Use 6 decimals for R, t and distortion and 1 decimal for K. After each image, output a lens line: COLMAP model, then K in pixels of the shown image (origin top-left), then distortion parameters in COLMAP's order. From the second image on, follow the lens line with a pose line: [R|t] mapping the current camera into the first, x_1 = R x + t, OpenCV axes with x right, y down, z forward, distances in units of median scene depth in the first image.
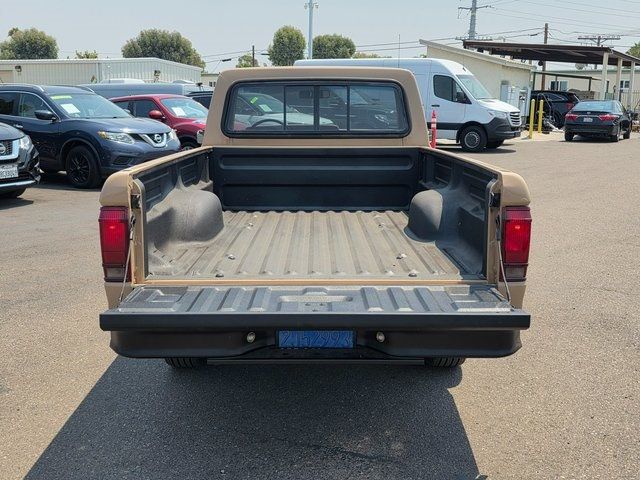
lens RADIAL K [[729.8, 0, 320.0], [0, 729.8, 240.0], [0, 0, 1]] dist [-0.003704, 0.003486]
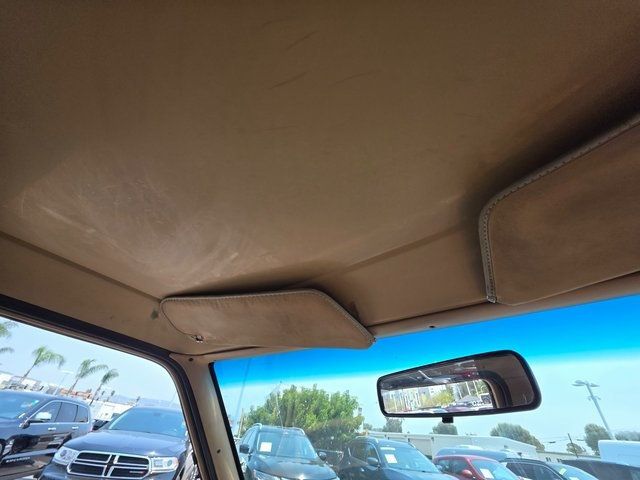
lens RADIAL K [[257.1, 0, 321.9], [0, 257.1, 240.8], [0, 0, 1]] dist [0.001593, -0.000022]
pose [[0.739513, -0.359512, -0.569098, 0.006596], [-0.214855, 0.675149, -0.705699, -0.080116], [0.637933, 0.644147, 0.422038, 0.405792]]
